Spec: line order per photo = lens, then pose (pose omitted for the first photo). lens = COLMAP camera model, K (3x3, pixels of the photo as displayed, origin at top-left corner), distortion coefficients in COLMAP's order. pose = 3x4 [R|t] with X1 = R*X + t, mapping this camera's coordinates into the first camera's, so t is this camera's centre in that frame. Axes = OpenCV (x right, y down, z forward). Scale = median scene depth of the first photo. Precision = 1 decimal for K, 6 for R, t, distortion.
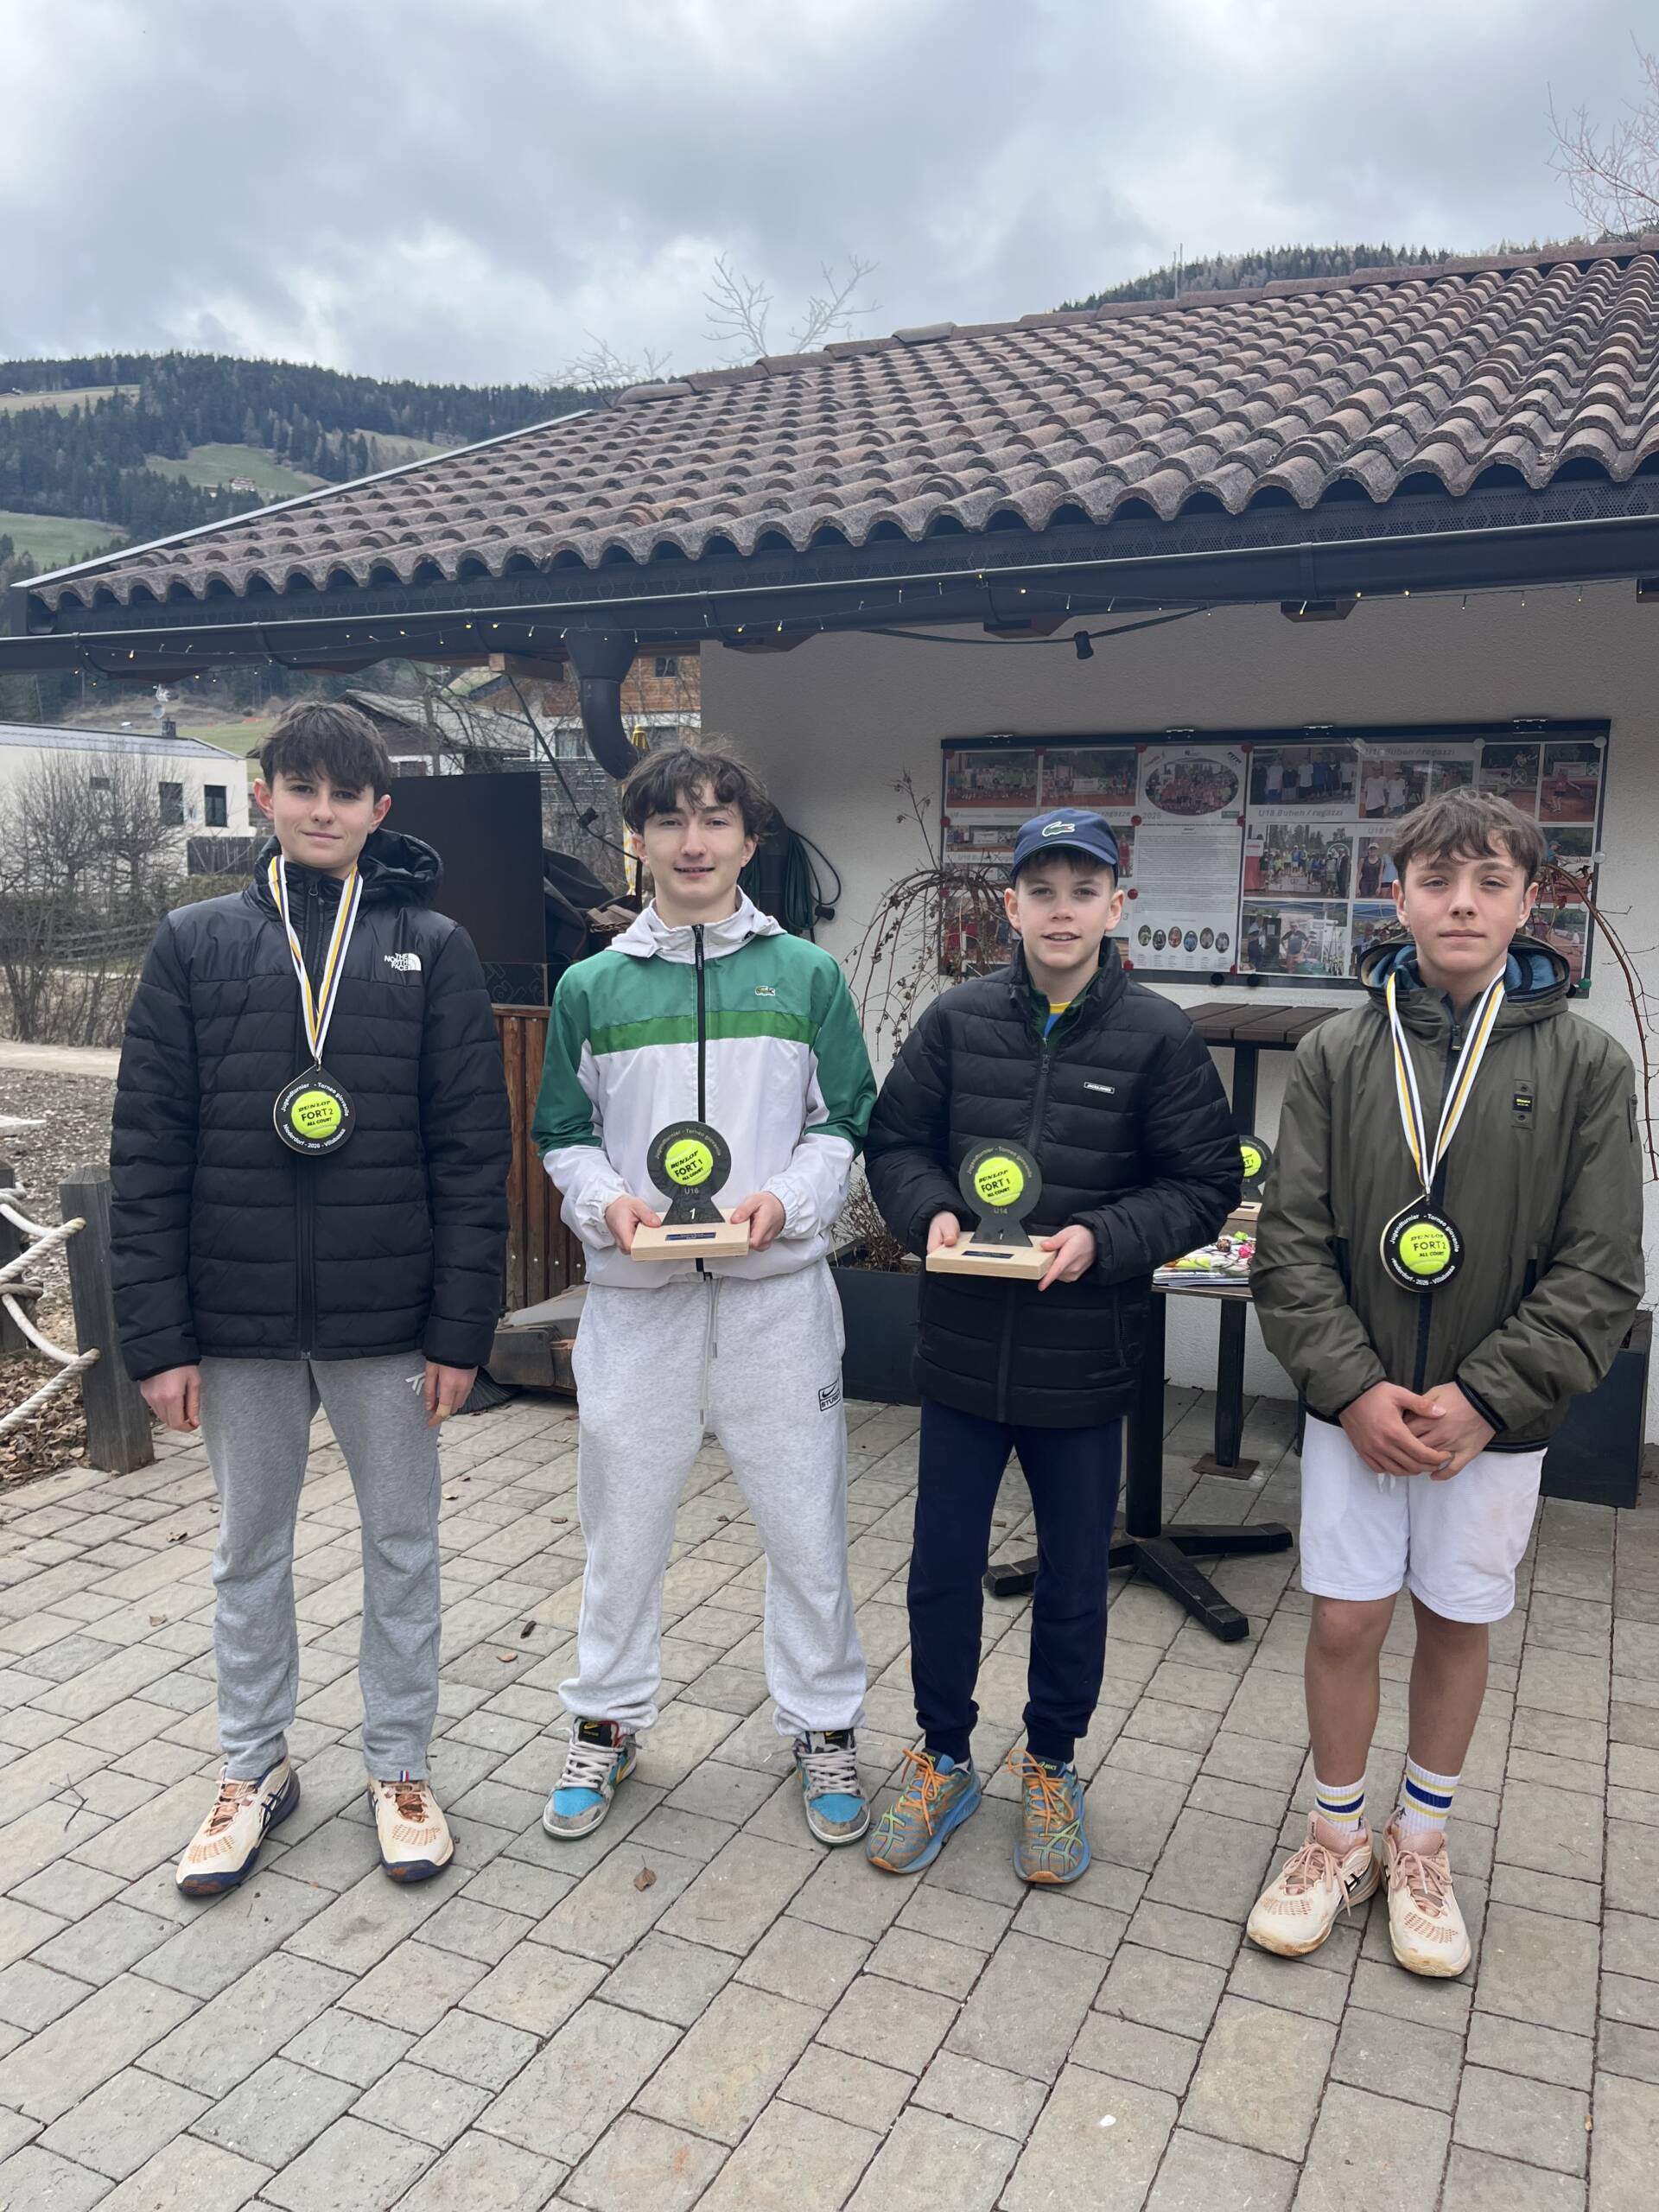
lens RADIAL K [[1661.6, 0, 848.3], [0, 1661.6, 1106.0], [0, 0, 1]] dist [0.052620, -0.082289]
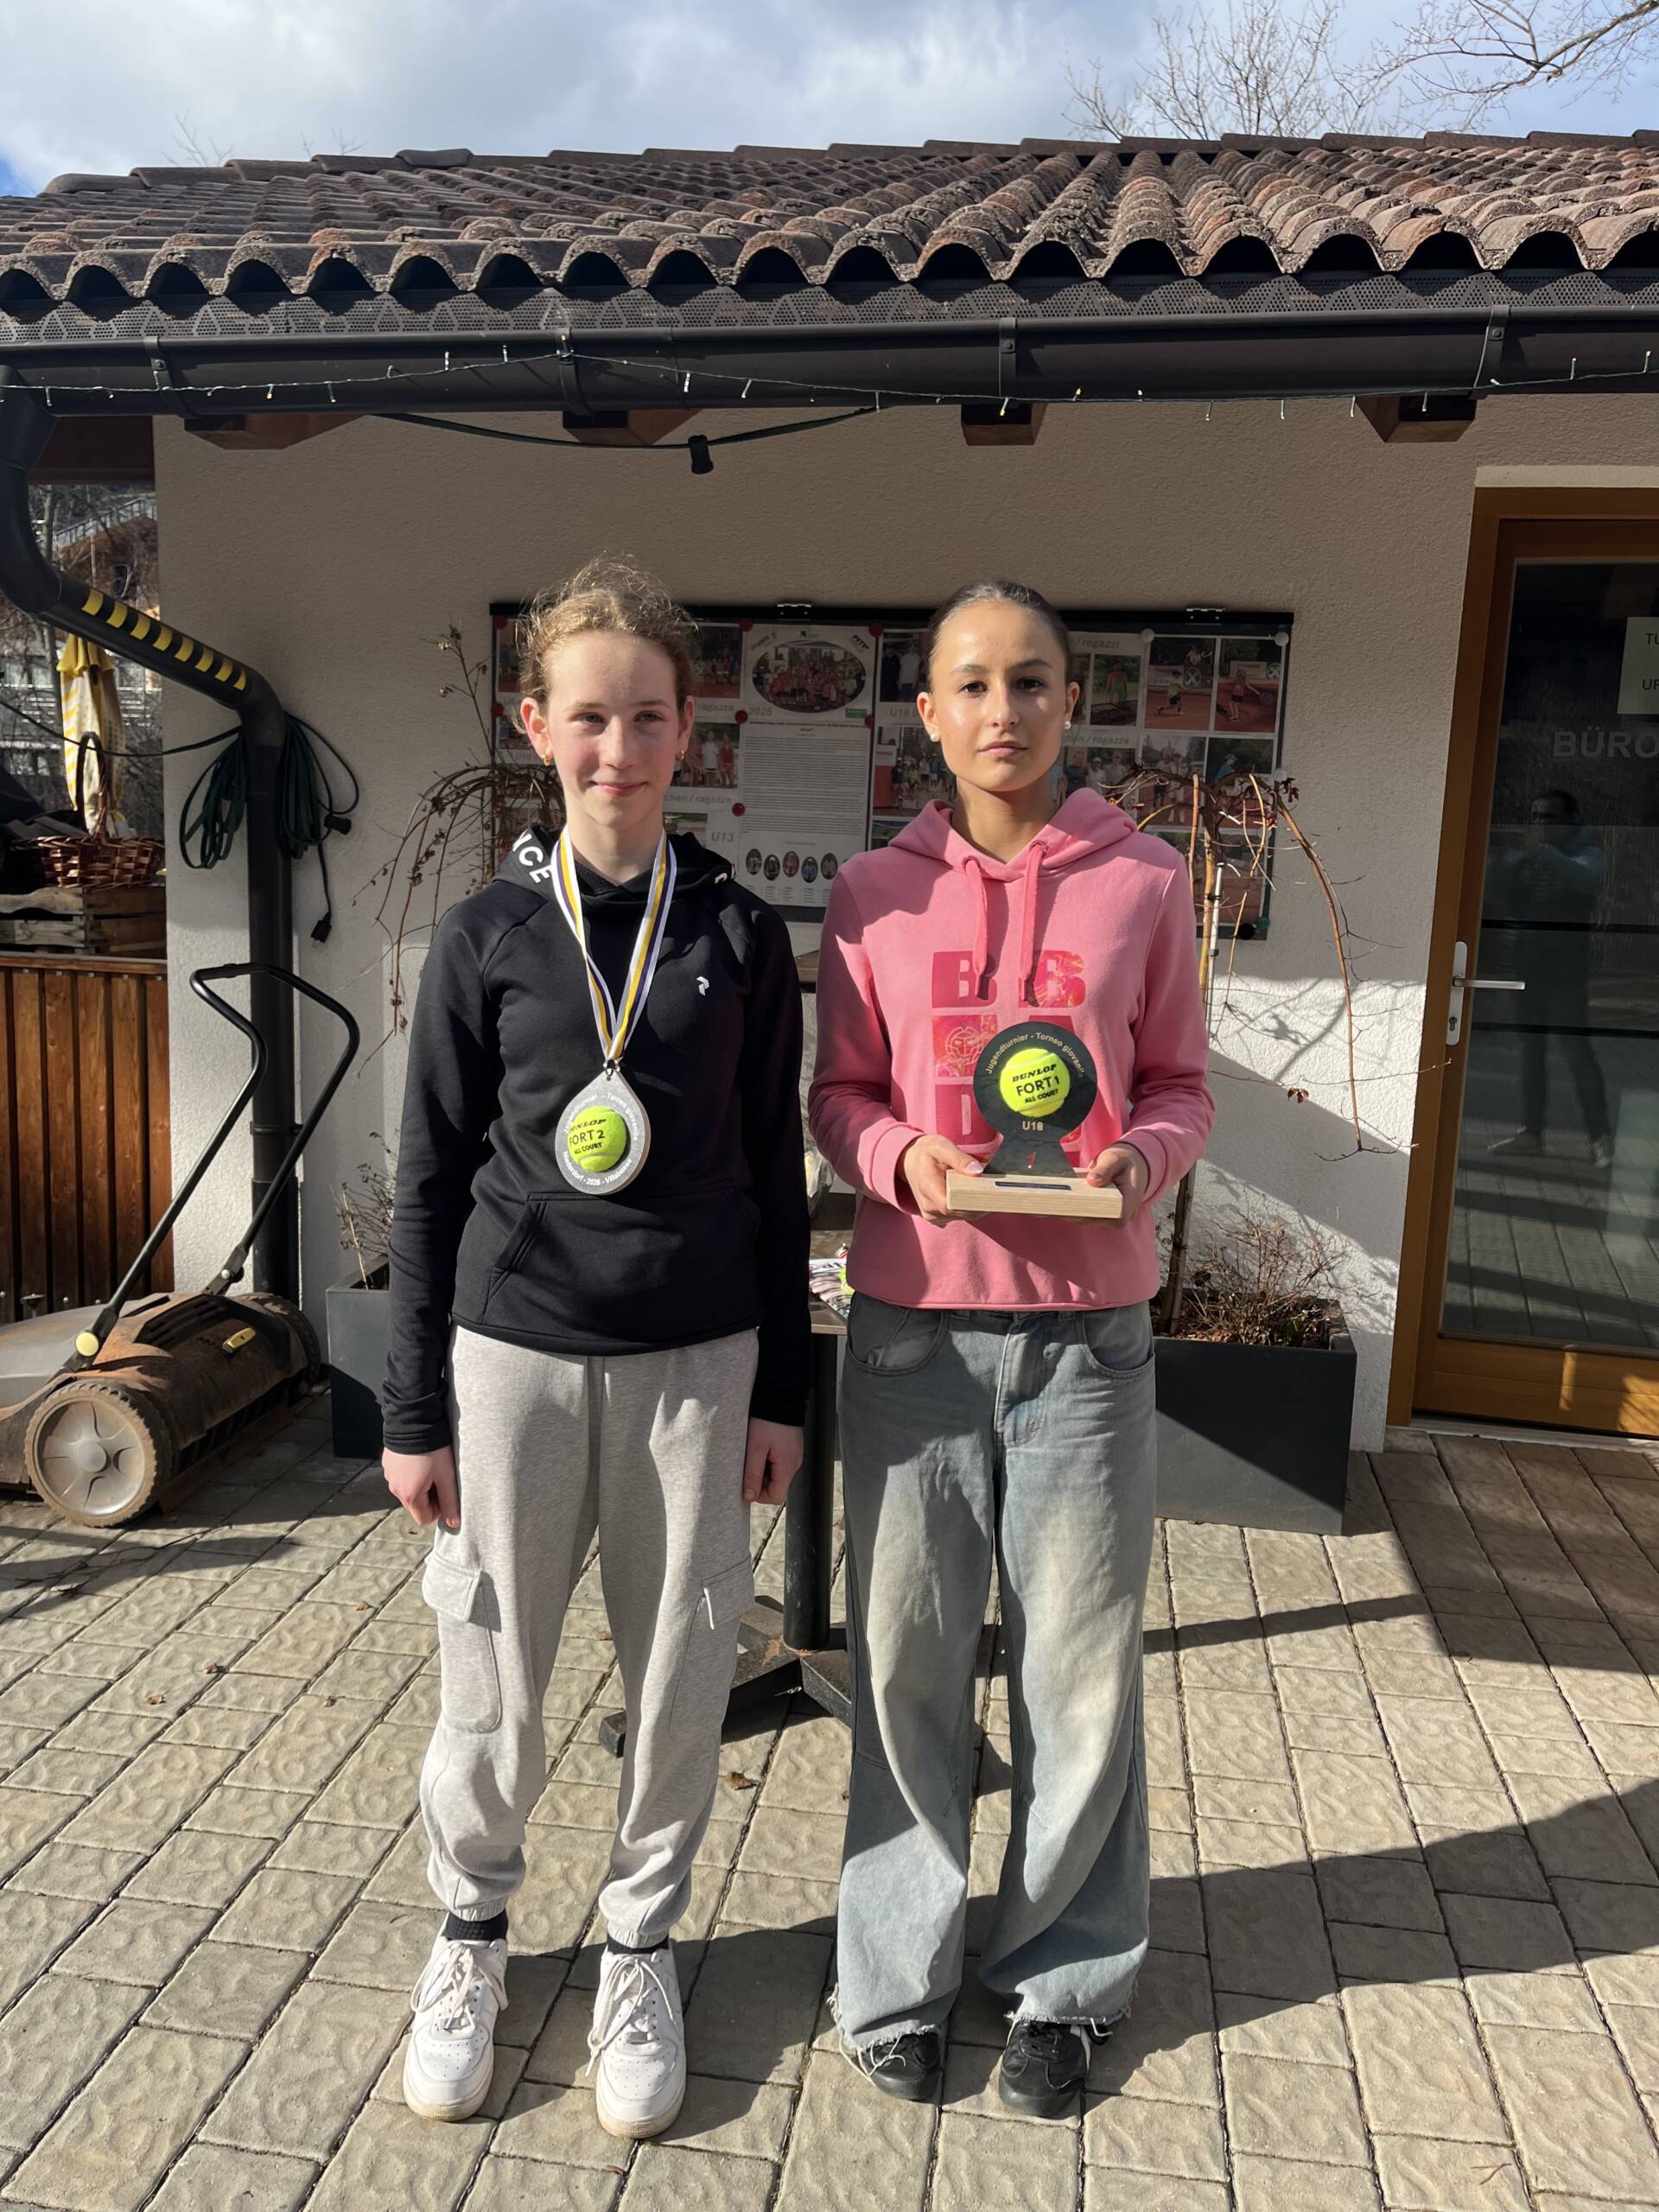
lens RADIAL K [[1661.6, 0, 815.9], [0, 1661.6, 1111.5], [0, 0, 1]] dist [0.052620, -0.082289]
pose [[0.962887, -0.020088, 0.269155, -0.013396], [0.012916, 0.999513, 0.028390, -0.003551], [-0.269595, -0.023860, 0.962678, 0.222432]]
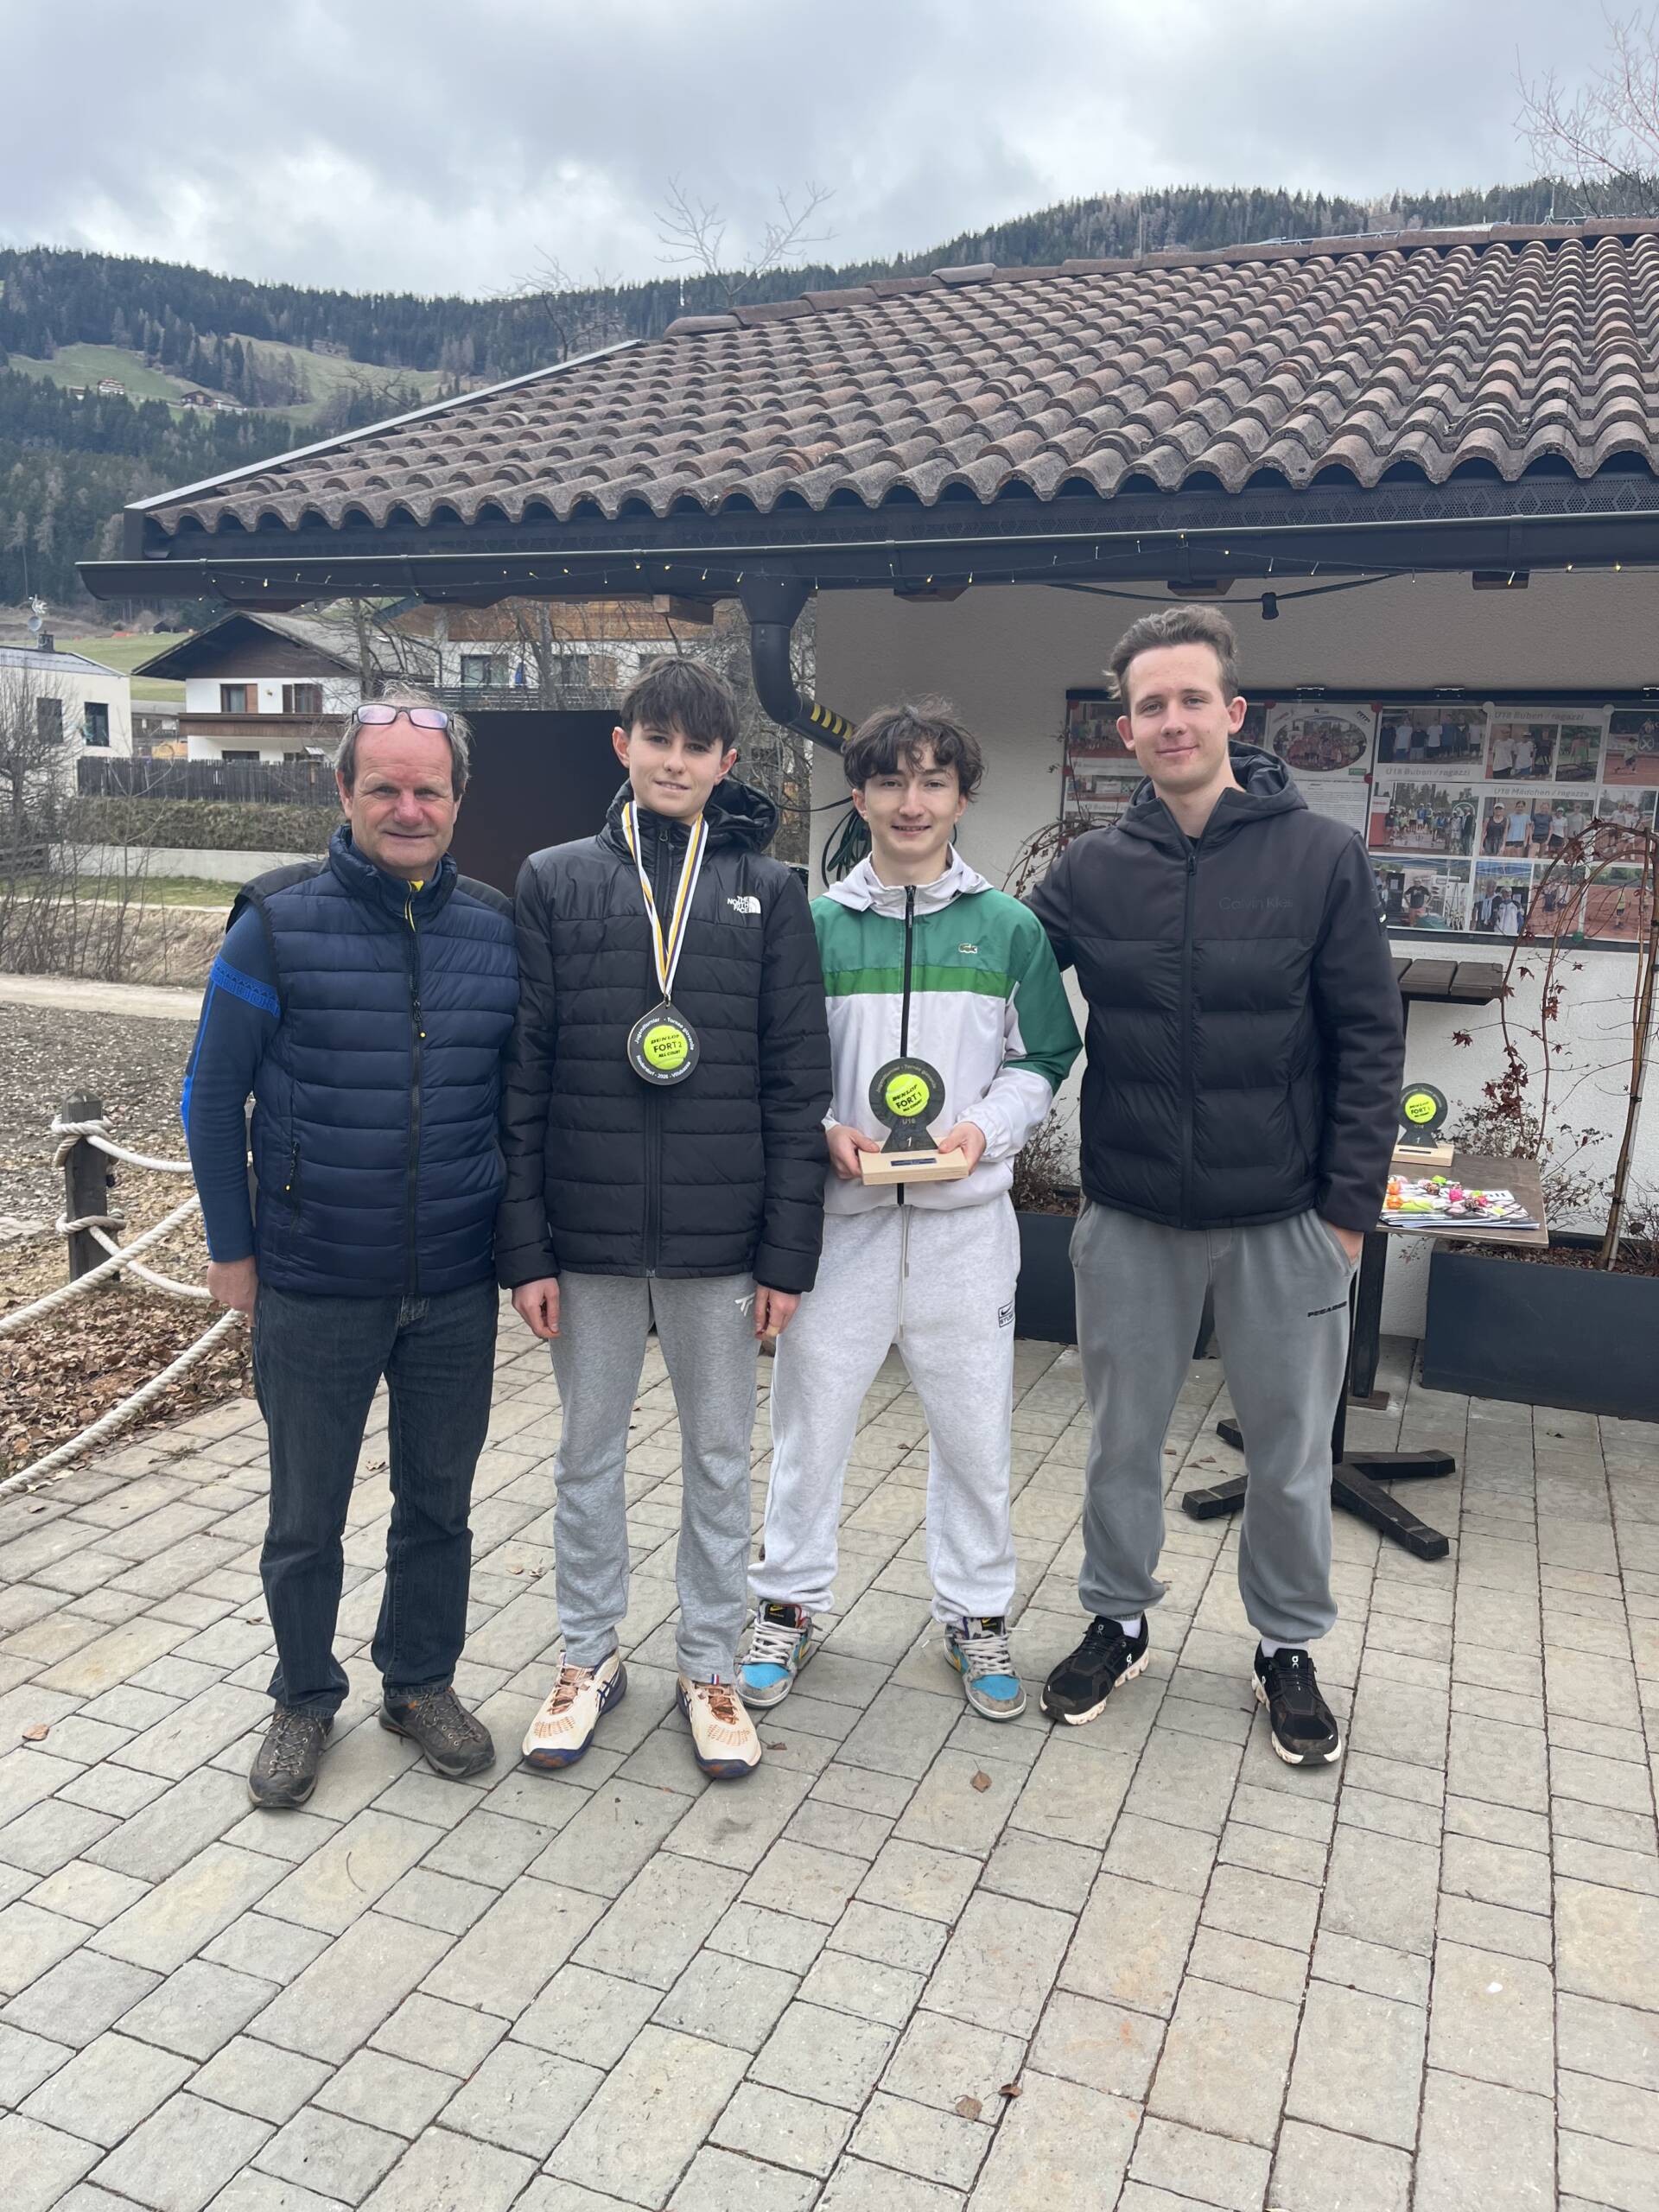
lens RADIAL K [[1661.6, 0, 843.8], [0, 1661.6, 1100.9], [0, 0, 1]] dist [0.052620, -0.082289]
pose [[0.997868, 0.011406, 0.064262, -0.156366], [-0.013589, 0.999342, 0.033632, -0.001443], [-0.063836, -0.034434, 0.997366, -0.019241]]
